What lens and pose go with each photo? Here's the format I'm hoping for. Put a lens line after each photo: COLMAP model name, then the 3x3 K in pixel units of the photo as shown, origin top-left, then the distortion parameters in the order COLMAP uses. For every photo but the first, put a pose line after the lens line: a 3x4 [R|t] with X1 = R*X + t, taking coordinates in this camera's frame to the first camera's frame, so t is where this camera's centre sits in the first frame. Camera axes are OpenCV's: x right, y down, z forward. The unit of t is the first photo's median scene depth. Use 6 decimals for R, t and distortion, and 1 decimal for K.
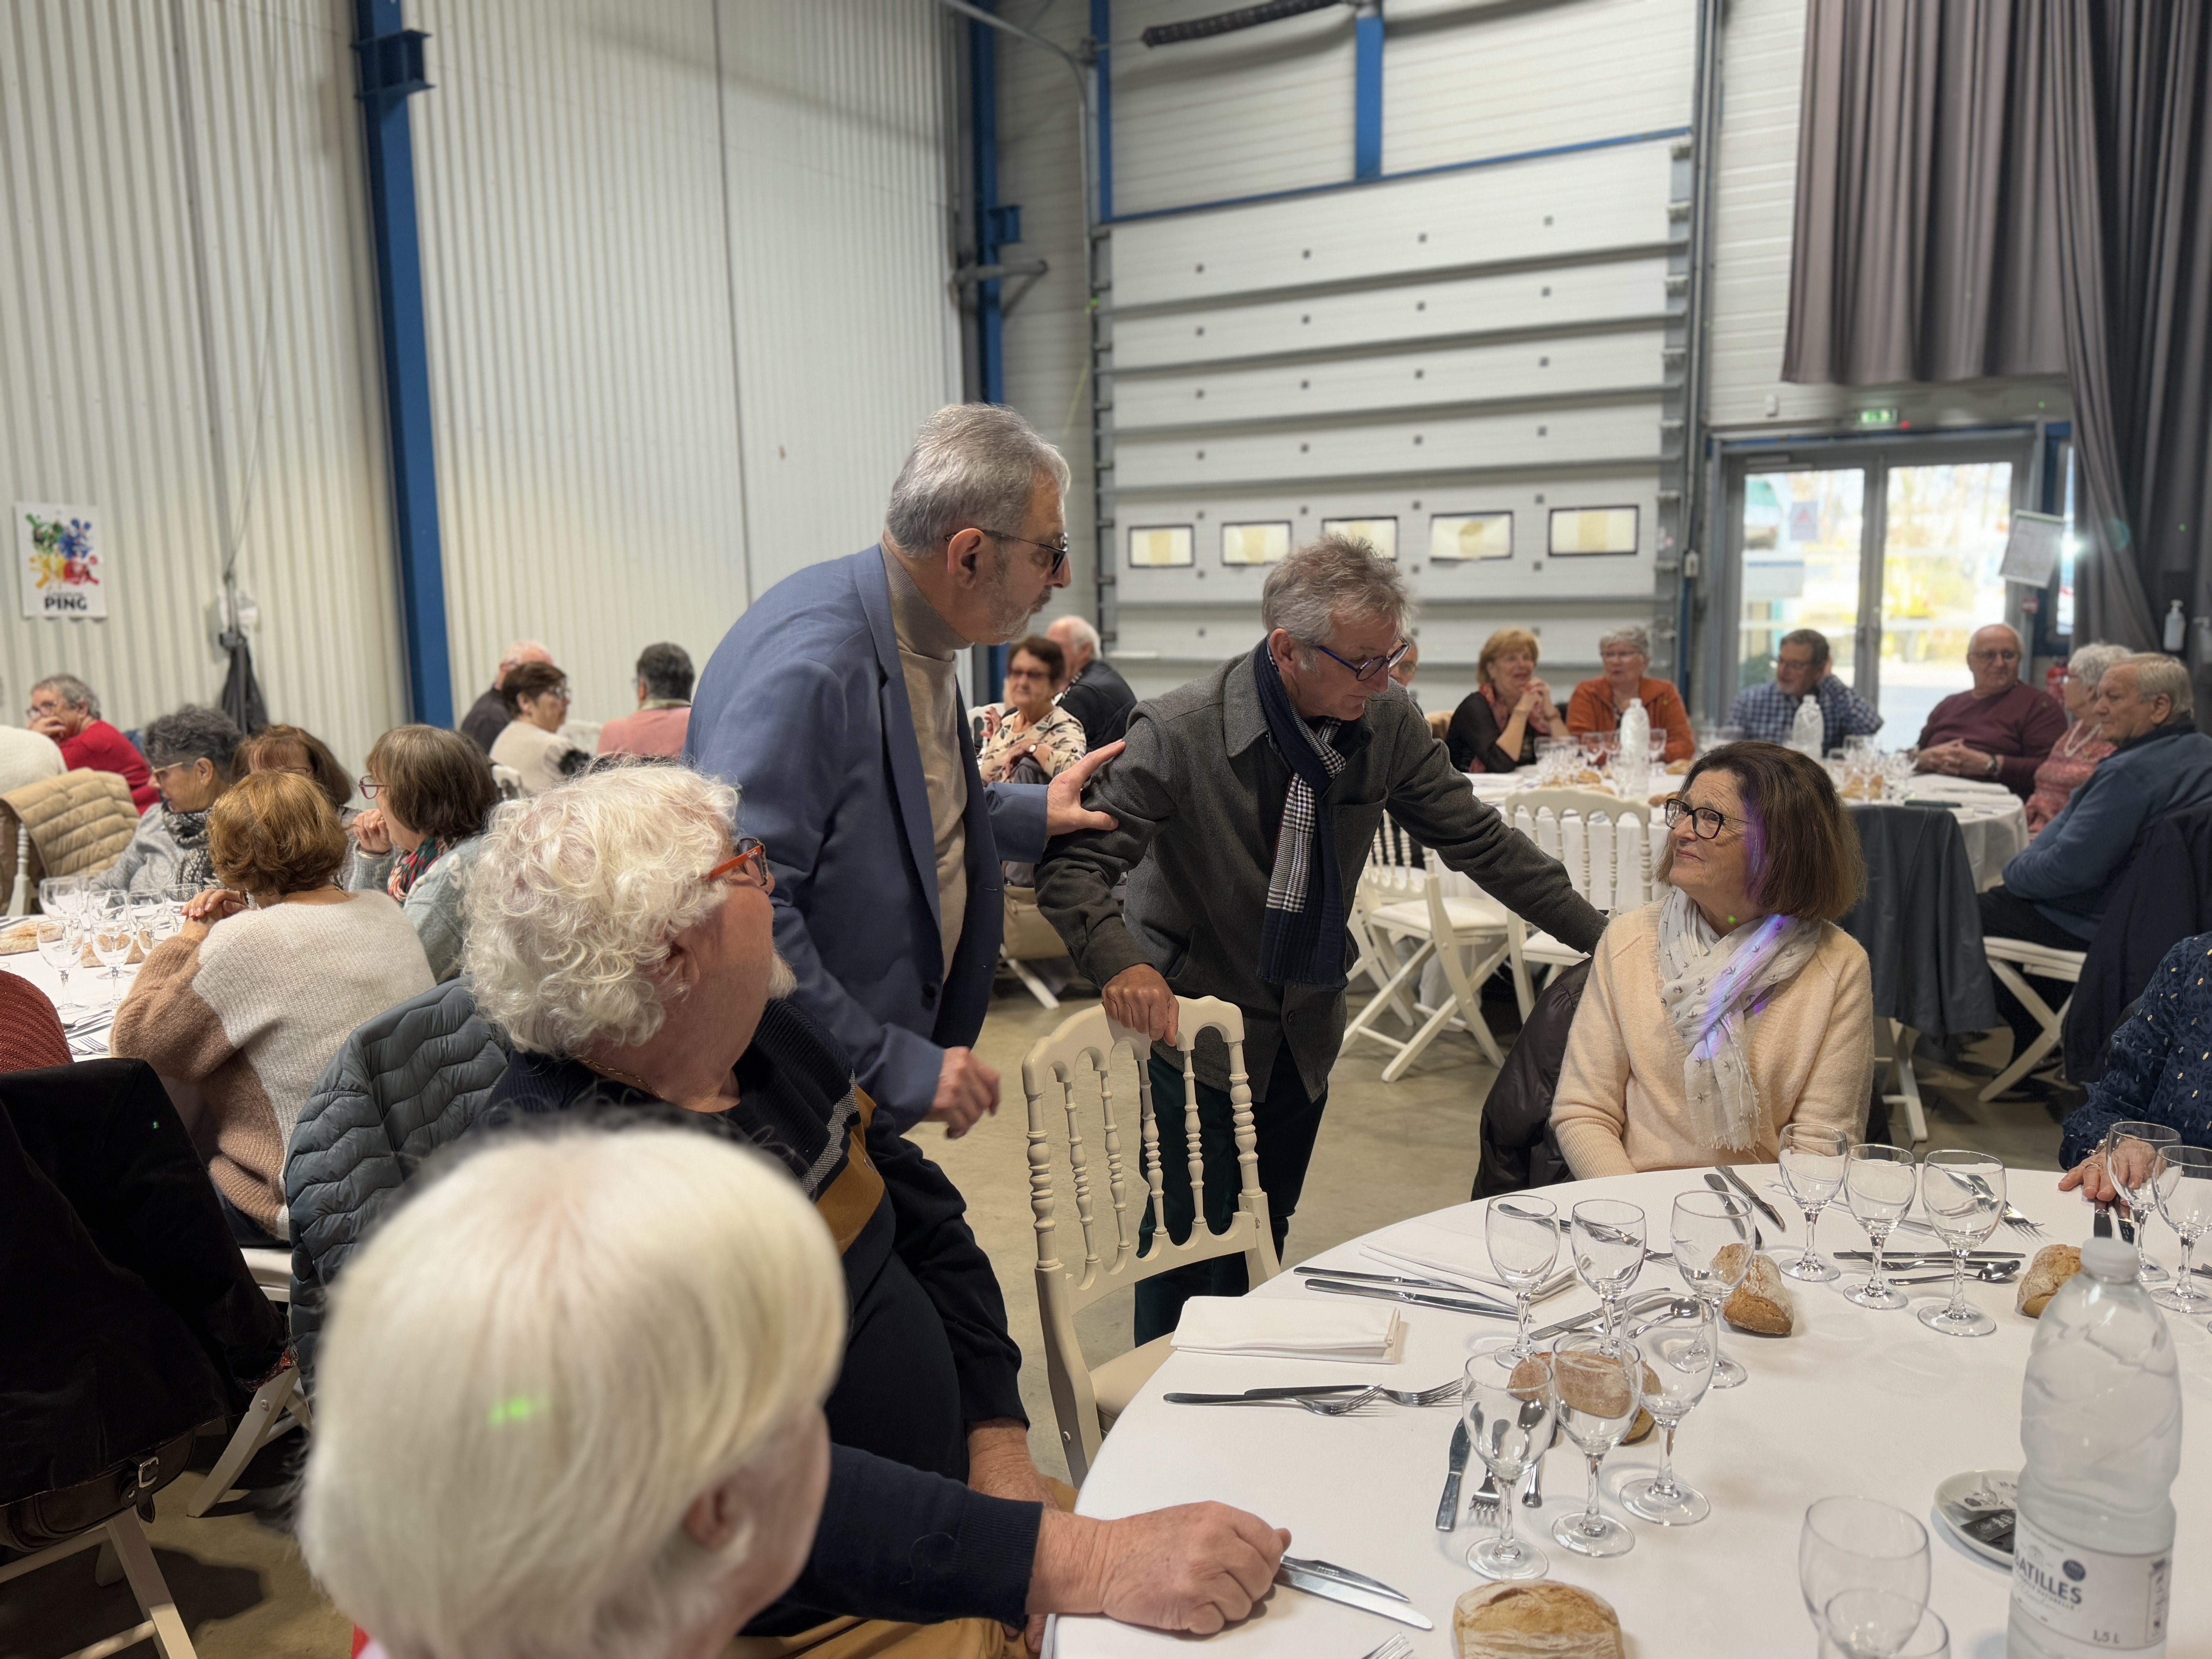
lens RADIAL K [[1689.8, 0, 1122.0], [0, 1689.8, 850.4], [0, 0, 1]] dist [0.053343, -0.067872]
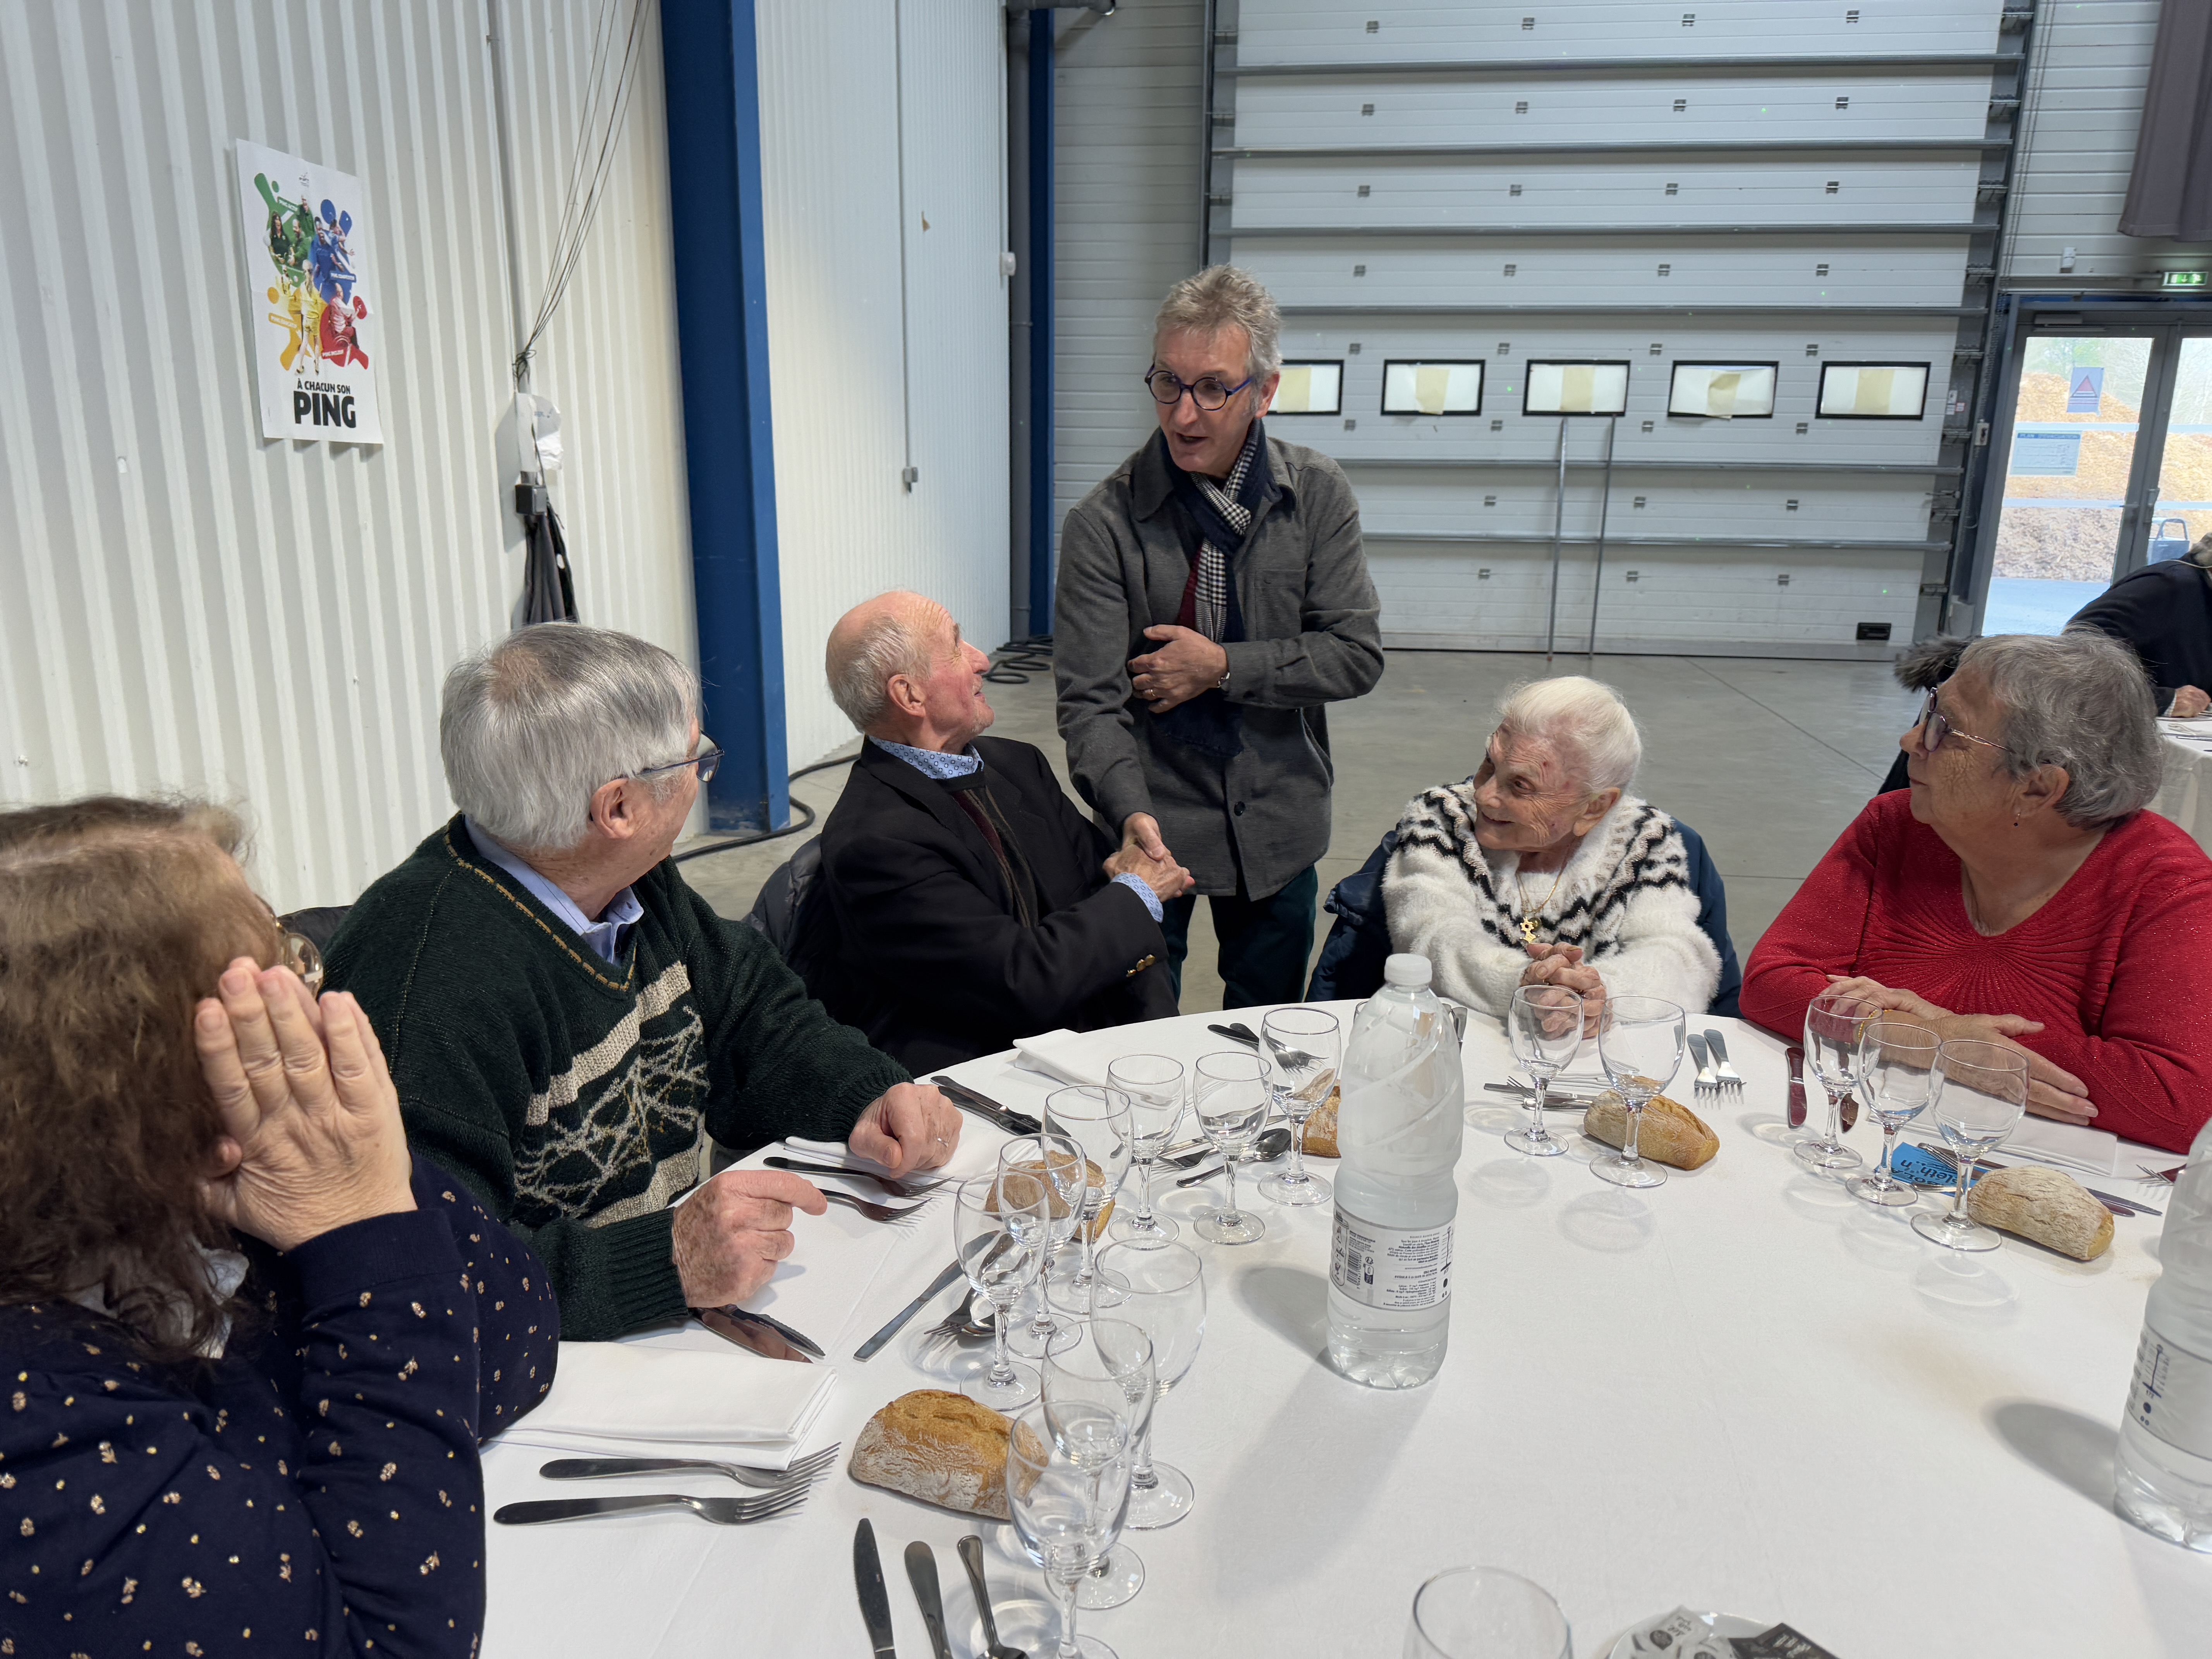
lens RADIAL K [[1551.8, 0, 1091.9], [0, 1551.8, 843.1], [0, 0, 1]] dist [0.011279, -0.008009]
pose [[0.913716, -0.071987, 0.399927, -0.448281], [0.031738, 0.993819, 0.106378, -0.054444], [-0.405113, -0.084507, 0.910353, 0.419668]]
